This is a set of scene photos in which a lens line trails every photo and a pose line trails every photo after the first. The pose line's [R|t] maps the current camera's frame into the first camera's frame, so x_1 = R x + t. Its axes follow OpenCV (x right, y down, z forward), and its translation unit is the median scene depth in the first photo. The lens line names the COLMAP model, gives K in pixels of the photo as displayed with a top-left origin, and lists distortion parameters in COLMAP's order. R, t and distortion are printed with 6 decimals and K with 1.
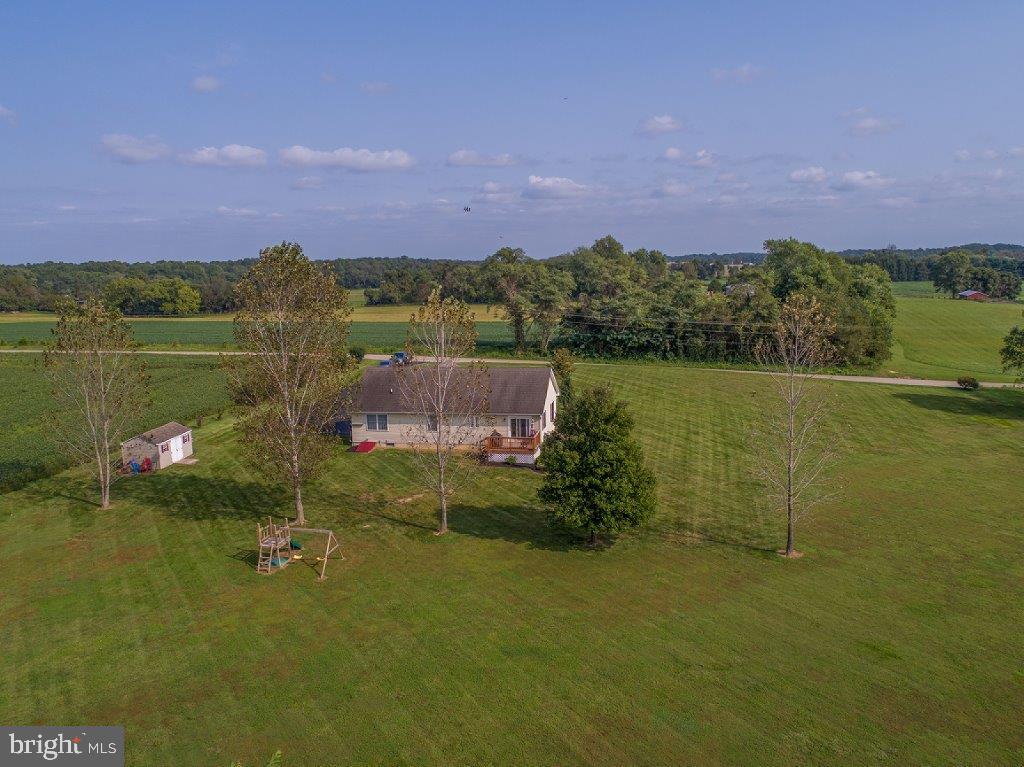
lens RADIAL K [[826.4, 0, 515.8], [0, 826.4, 383.7], [0, 0, 1]] dist [-0.013508, 0.014672]
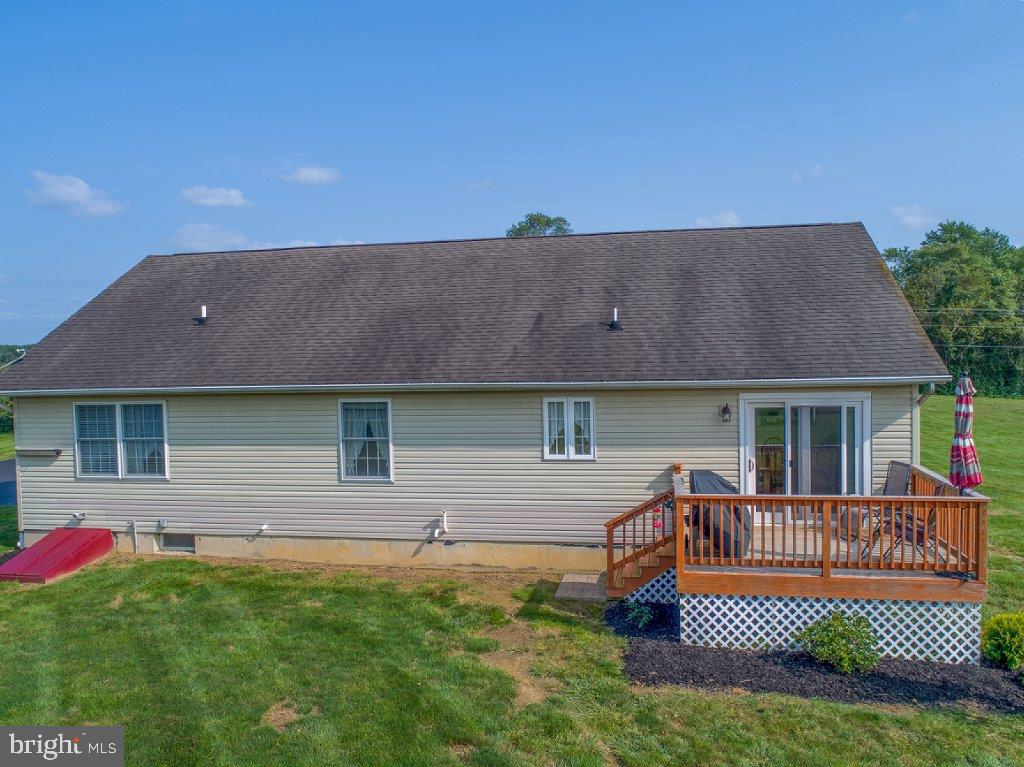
lens RADIAL K [[826.4, 0, 512.9], [0, 826.4, 384.4], [0, 0, 1]] dist [-0.013508, 0.014672]
pose [[0.999936, -0.006547, -0.009276, -0.031652], [0.005506, 0.994116, -0.108177, 0.029625], [0.009930, 0.108118, 0.994088, 0.408927]]
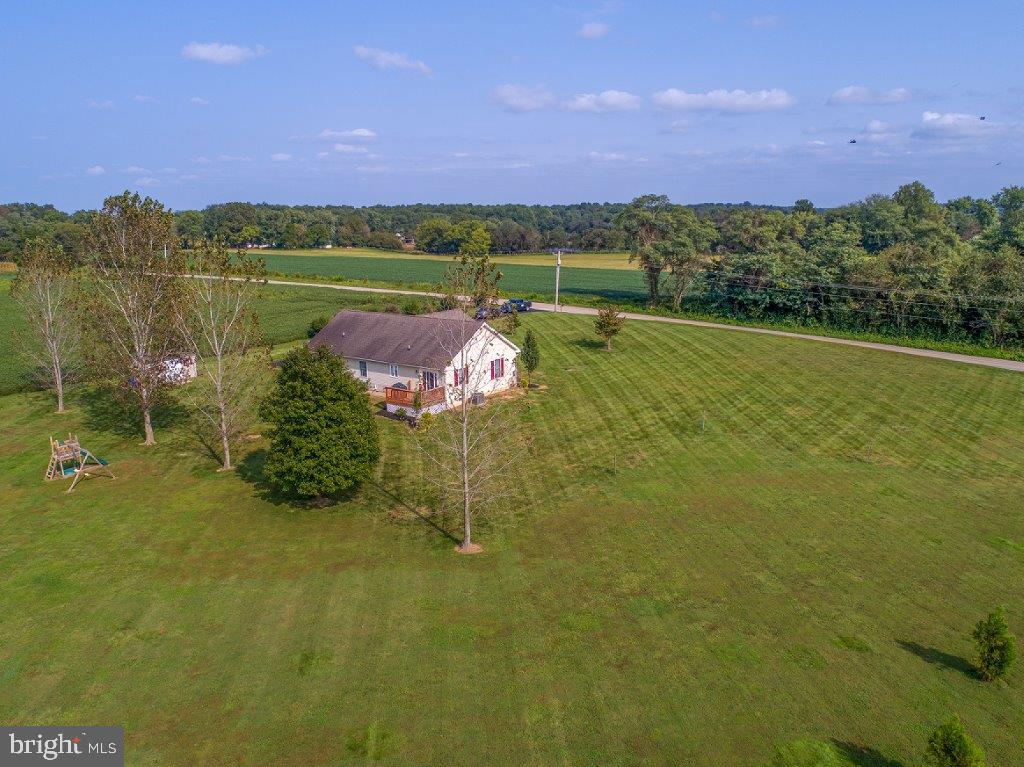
lens RADIAL K [[826.4, 0, 515.6], [0, 826.4, 380.7], [0, 0, 1]] dist [-0.013508, 0.014672]
pose [[0.909356, 0.098526, -0.404184, 0.249476], [-0.073880, 0.994354, 0.076169, -0.014655], [0.409406, -0.039404, 0.911501, 0.076969]]
